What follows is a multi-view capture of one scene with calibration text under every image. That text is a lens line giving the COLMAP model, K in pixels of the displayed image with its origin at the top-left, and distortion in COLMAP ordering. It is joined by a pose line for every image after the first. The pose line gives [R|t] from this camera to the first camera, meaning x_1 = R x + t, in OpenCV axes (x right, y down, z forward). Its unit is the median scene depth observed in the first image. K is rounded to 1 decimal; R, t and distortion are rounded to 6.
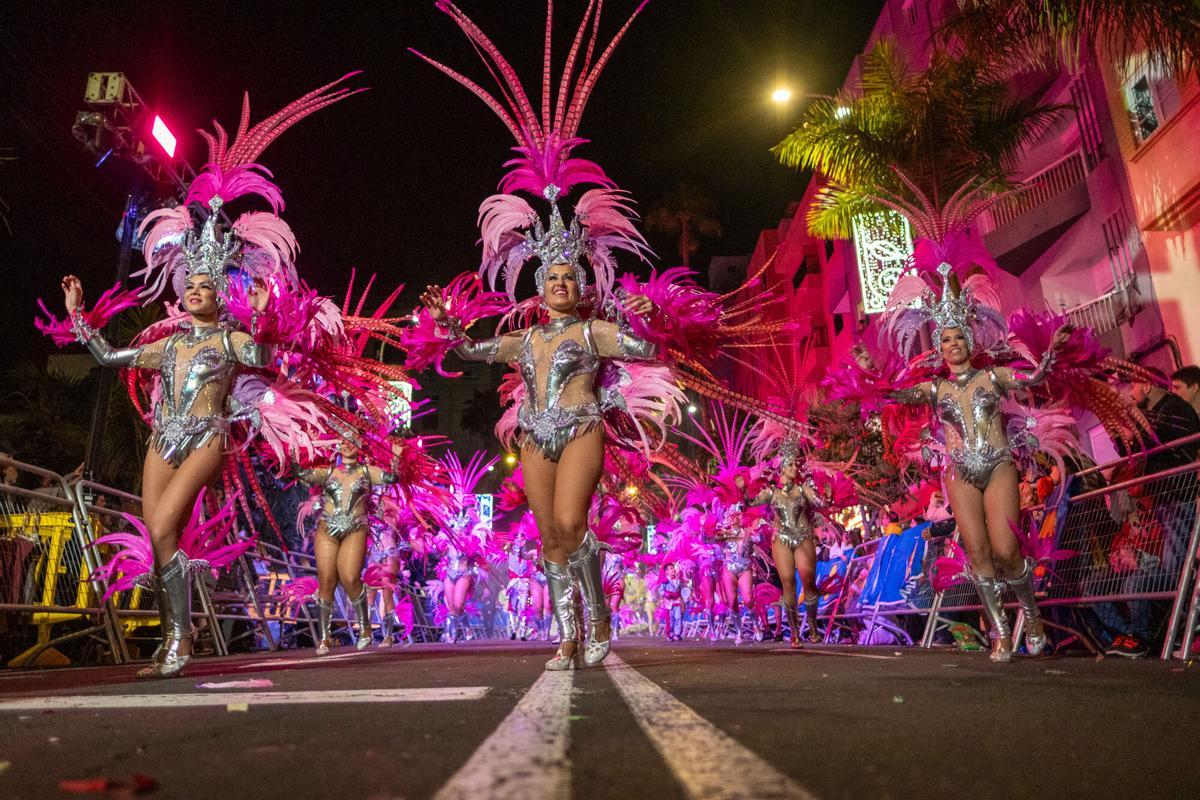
lens RADIAL K [[1336.8, 0, 602.2], [0, 1336.8, 399.9], [0, 0, 1]] dist [-0.003136, 0.000000]
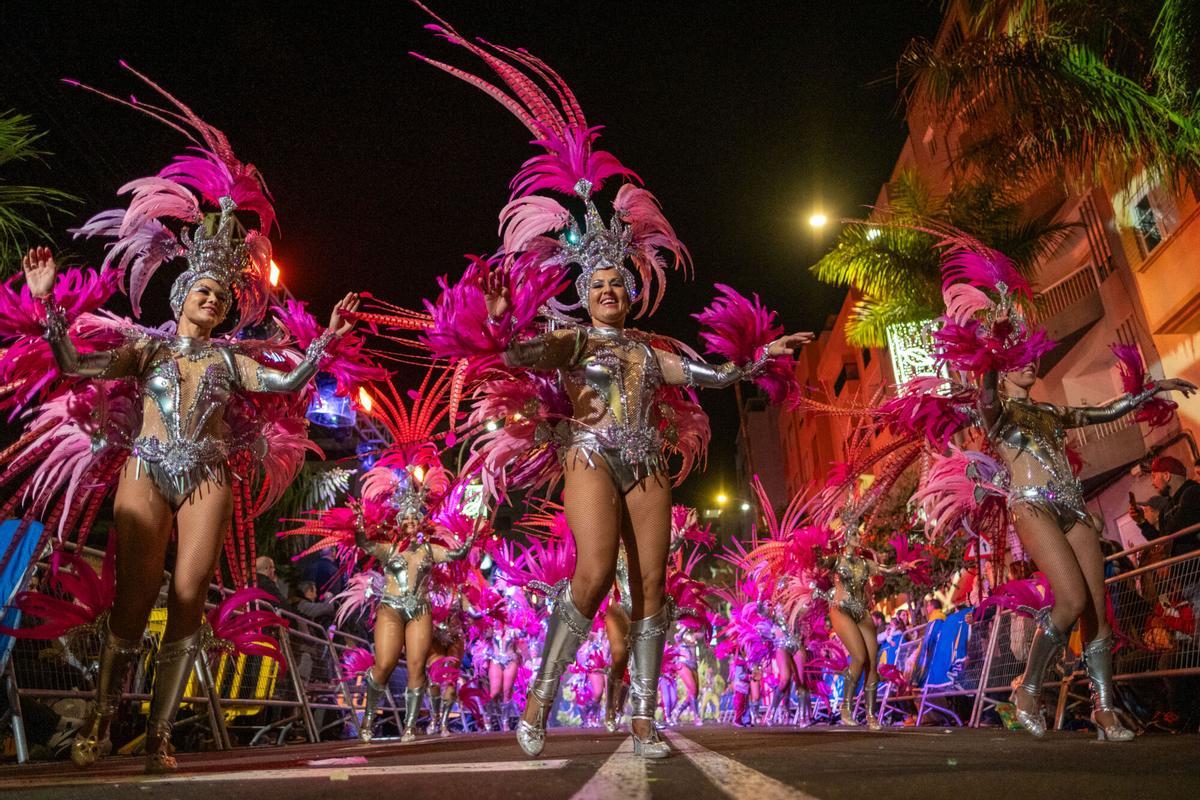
lens RADIAL K [[1336.8, 0, 596.9], [0, 1336.8, 399.2], [0, 0, 1]] dist [-0.003136, 0.000000]
pose [[0.999579, -0.020989, -0.020025, -0.030331], [0.018404, 0.992419, -0.121513, 0.051338], [0.022424, 0.121093, 0.992388, -0.088960]]
